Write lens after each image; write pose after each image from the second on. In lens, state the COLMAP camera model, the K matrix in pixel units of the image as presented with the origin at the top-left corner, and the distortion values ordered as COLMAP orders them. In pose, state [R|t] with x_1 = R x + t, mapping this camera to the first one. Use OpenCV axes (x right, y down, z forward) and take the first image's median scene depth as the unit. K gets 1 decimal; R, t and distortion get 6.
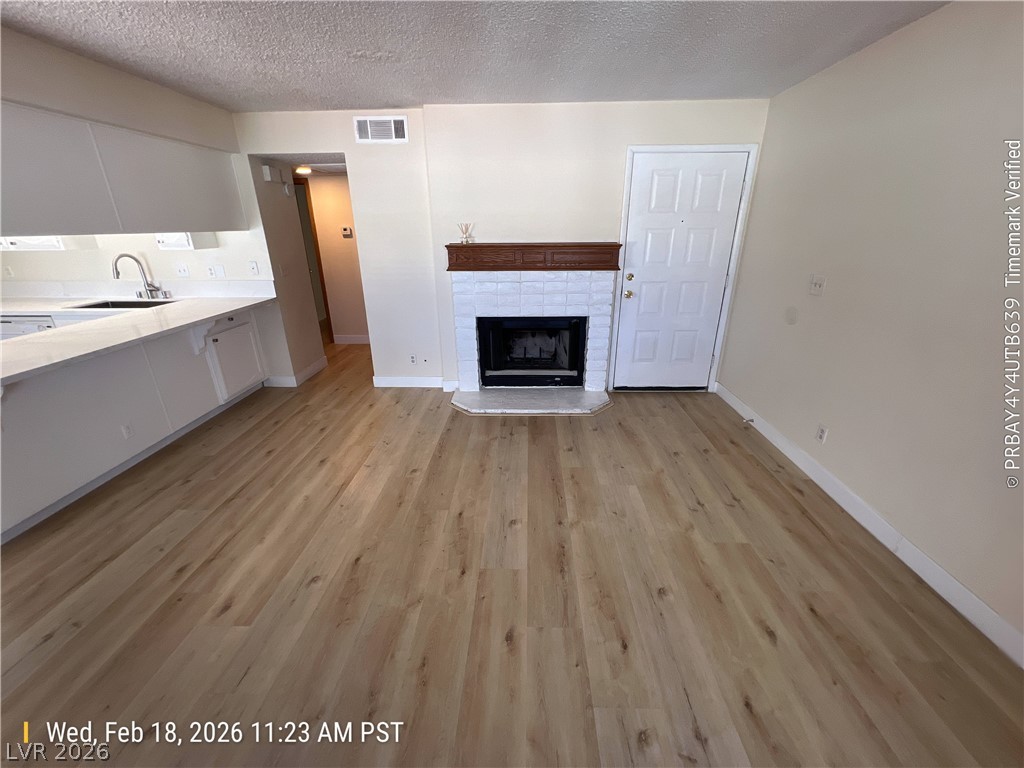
lens RADIAL K [[411.4, 0, 515.1], [0, 411.4, 386.2], [0, 0, 1]] dist [0.001070, 0.000303]
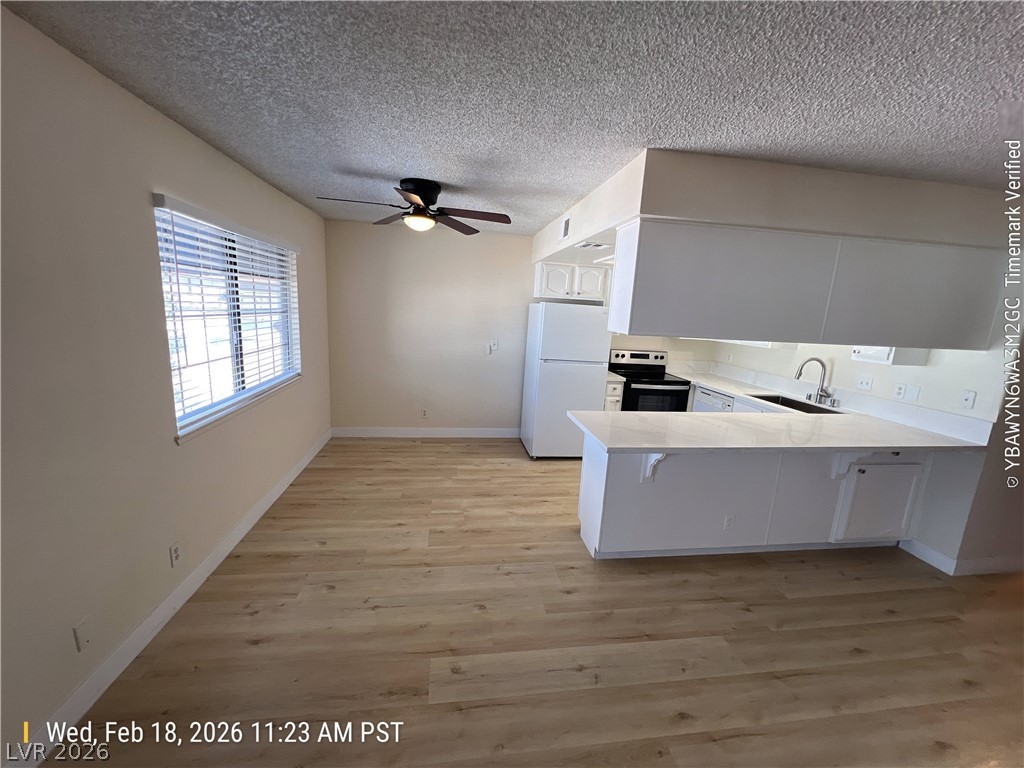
lens RADIAL K [[411.4, 0, 515.1], [0, 411.4, 386.2], [0, 0, 1]] dist [0.001070, 0.000303]
pose [[0.186532, 0.200022, -0.961872, -0.114033], [-0.408480, 0.906208, 0.109232, -0.074979], [0.893504, 0.372530, 0.250742, 0.130133]]
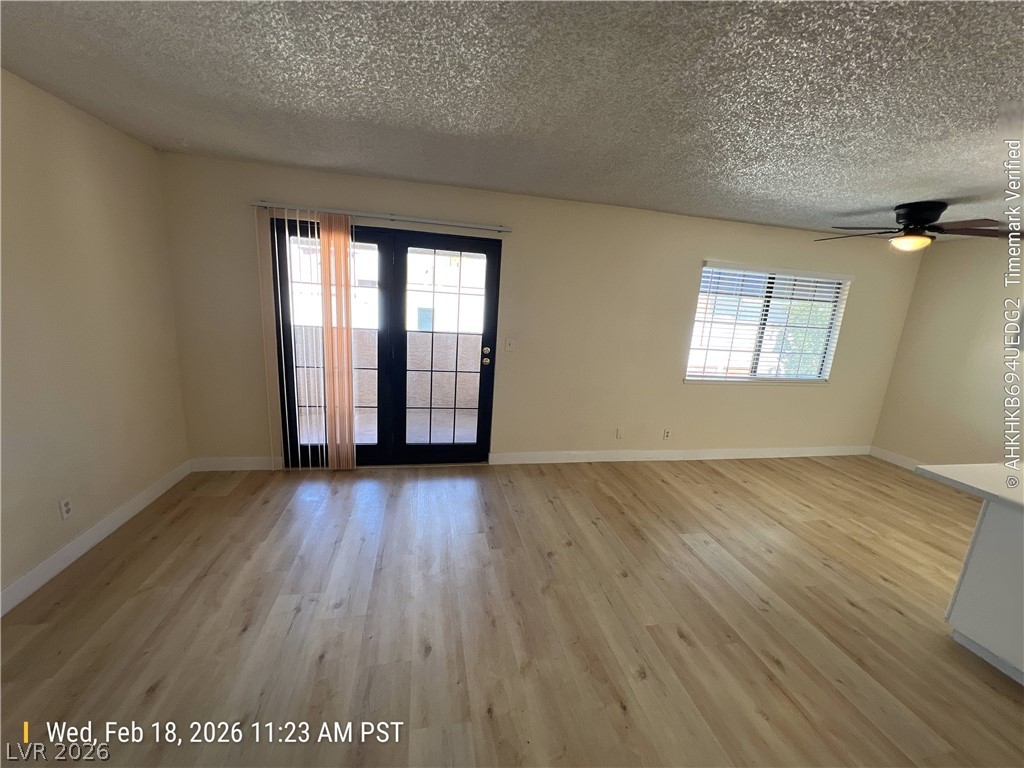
lens RADIAL K [[411.4, 0, 515.1], [0, 411.4, 386.2], [0, 0, 1]] dist [0.001070, 0.000303]
pose [[-0.967614, -0.005384, -0.252378, 0.020686], [-0.146354, 0.826561, 0.543487, -0.315280], [0.205679, 0.562822, -0.800580, 0.768412]]
